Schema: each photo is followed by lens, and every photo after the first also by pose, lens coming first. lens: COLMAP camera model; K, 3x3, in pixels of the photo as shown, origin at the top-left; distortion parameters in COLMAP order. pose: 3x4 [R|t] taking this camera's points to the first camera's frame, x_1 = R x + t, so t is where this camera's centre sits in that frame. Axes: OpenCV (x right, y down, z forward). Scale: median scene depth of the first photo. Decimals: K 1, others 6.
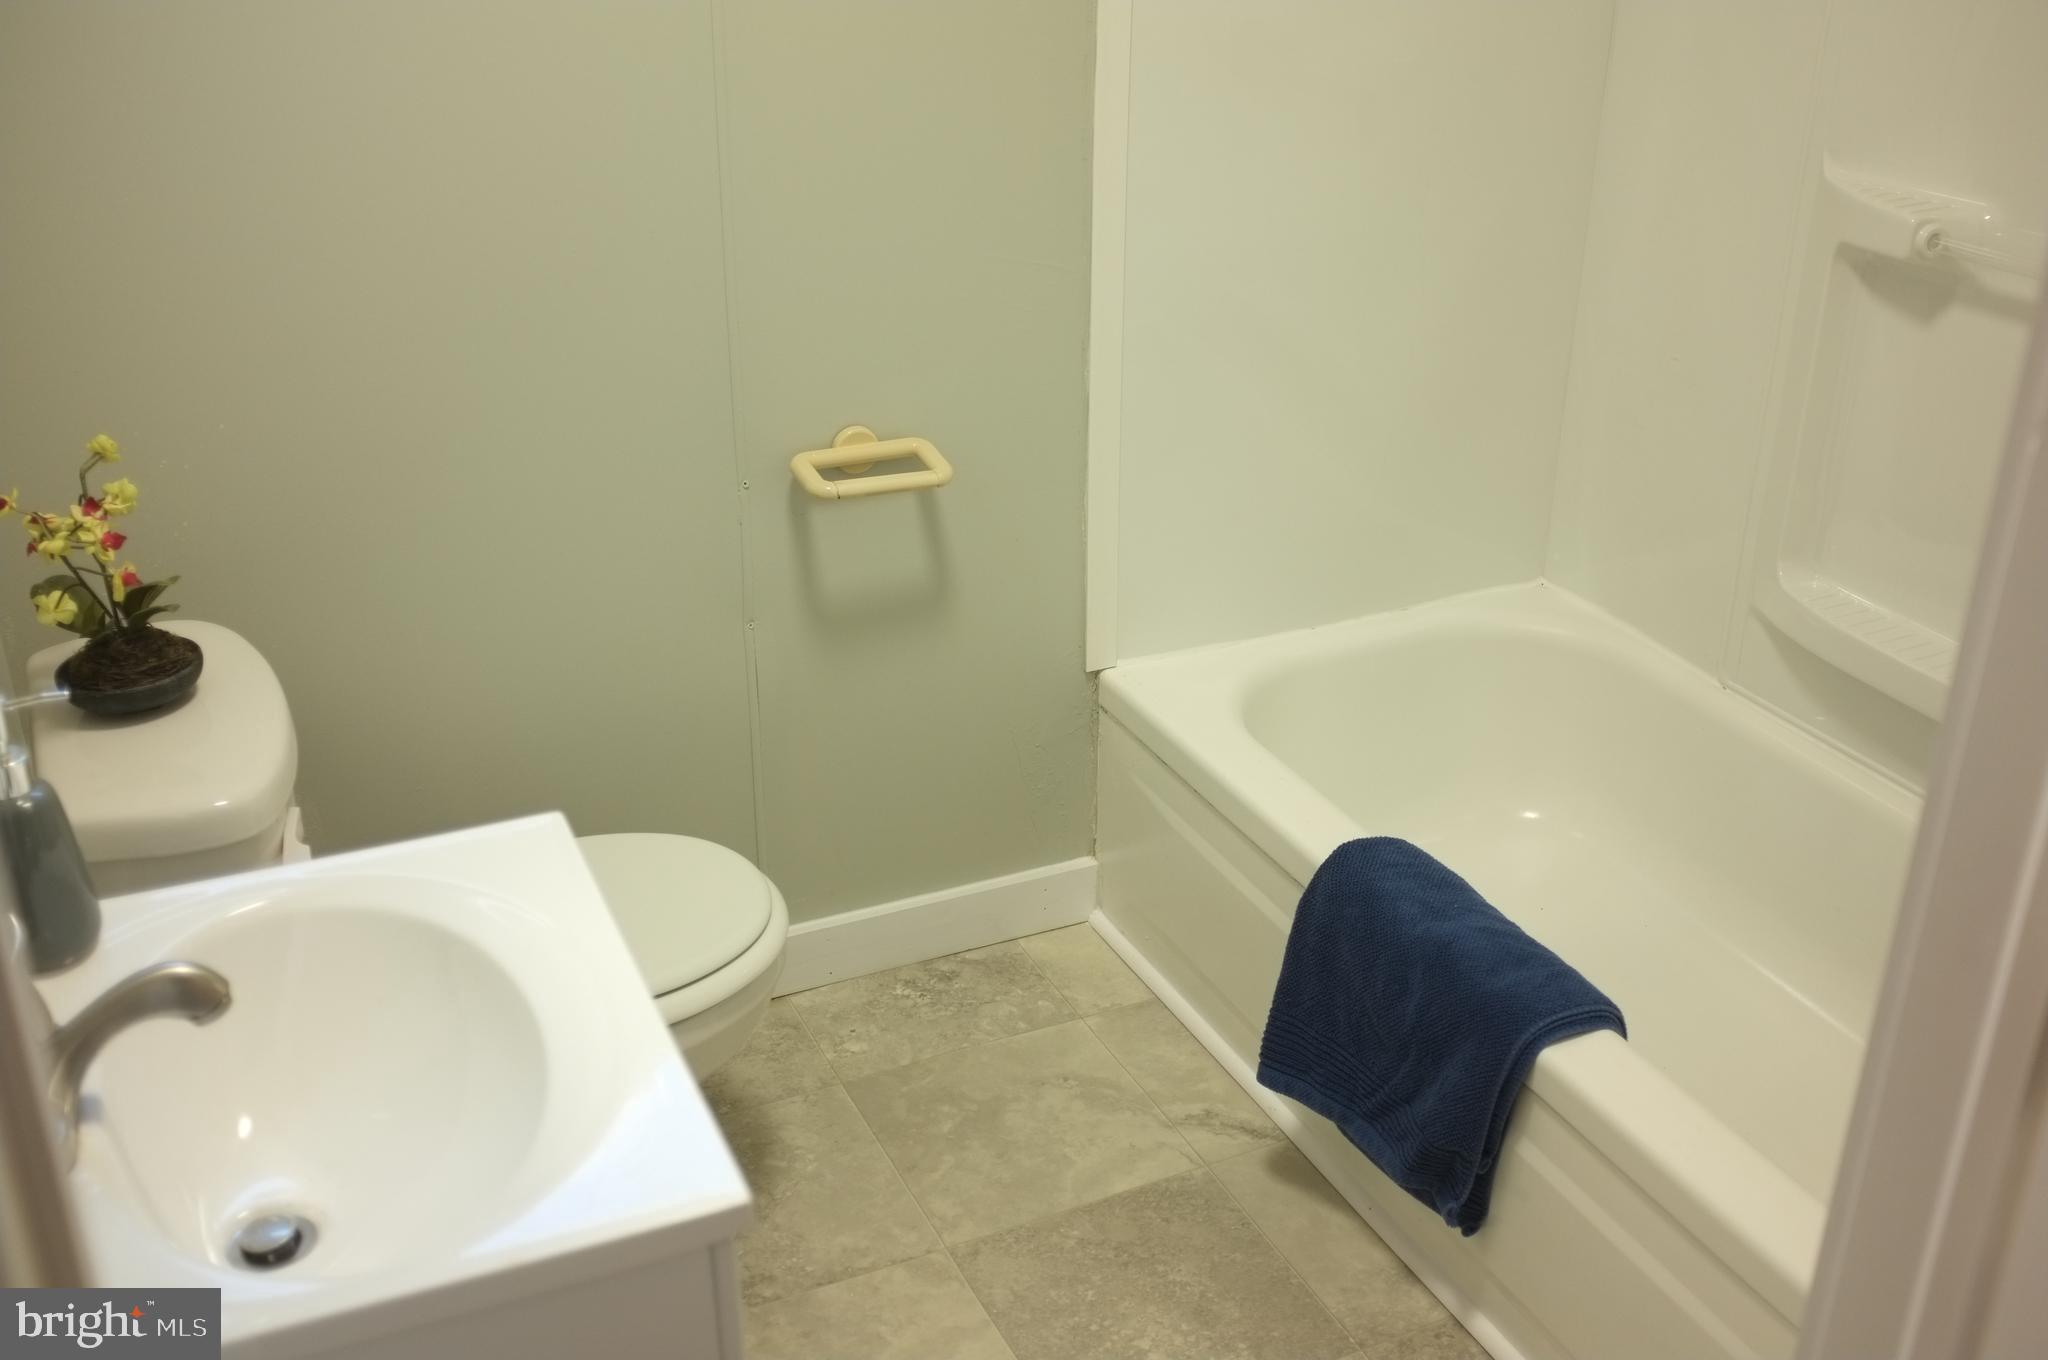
lens RADIAL K [[2056.2, 0, 1024.0], [0, 2056.2, 680.0], [0, 0, 1]] dist [-0.114588, 0.175557]
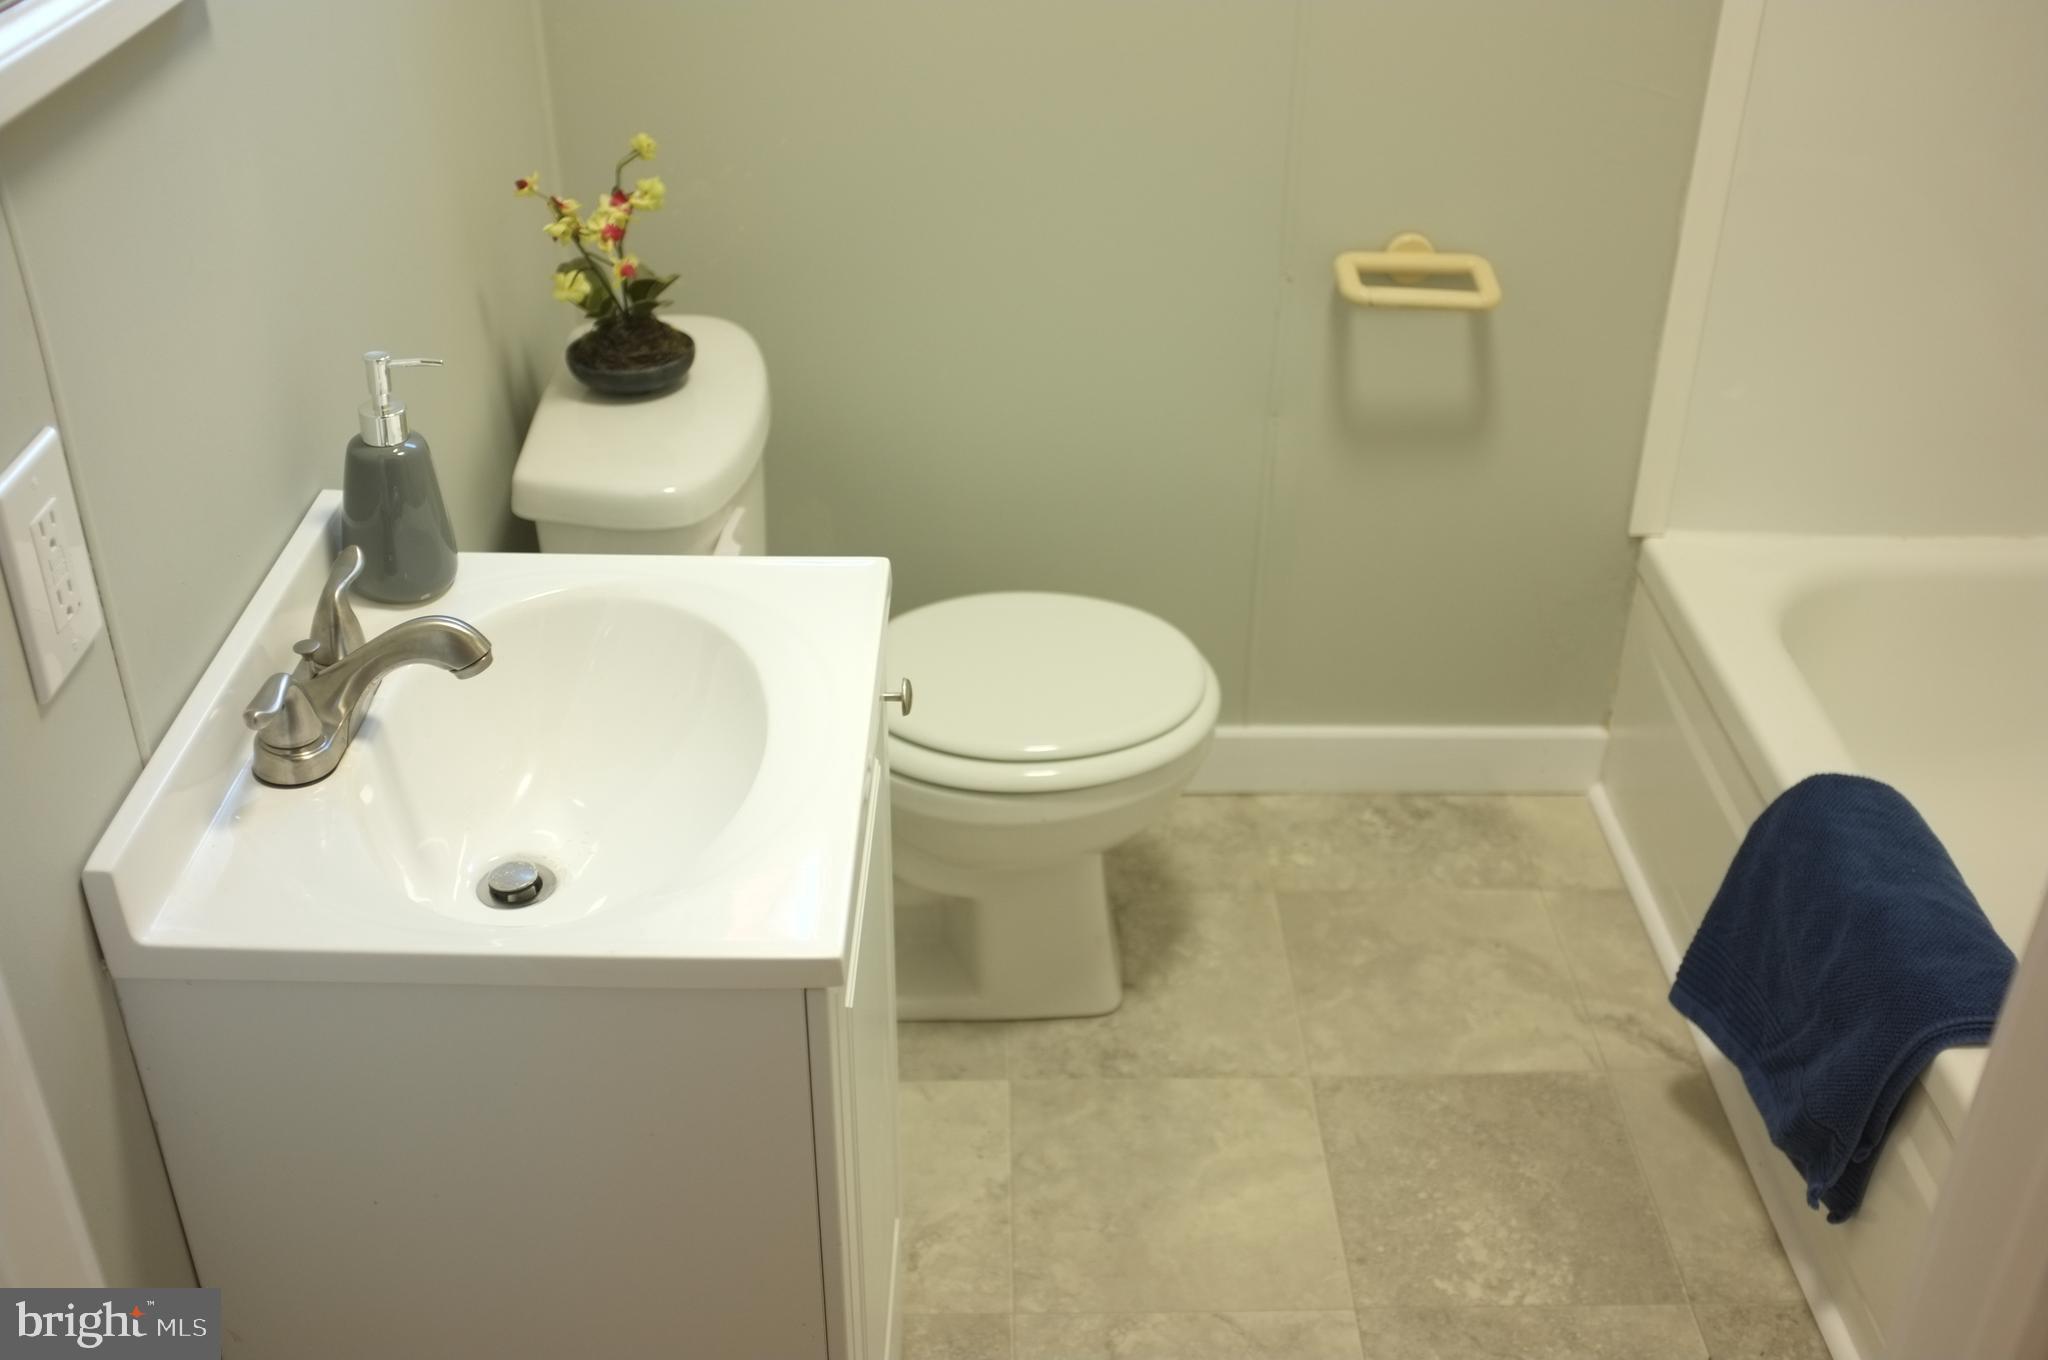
lens RADIAL K [[2056.2, 0, 1024.0], [0, 2056.2, 680.0], [0, 0, 1]] dist [-0.114588, 0.175557]
pose [[0.914112, 0.220554, -0.340228, 0.133083], [-0.183957, 0.973376, 0.136748, -0.019438], [0.361330, -0.062416, 0.930347, 0.038953]]
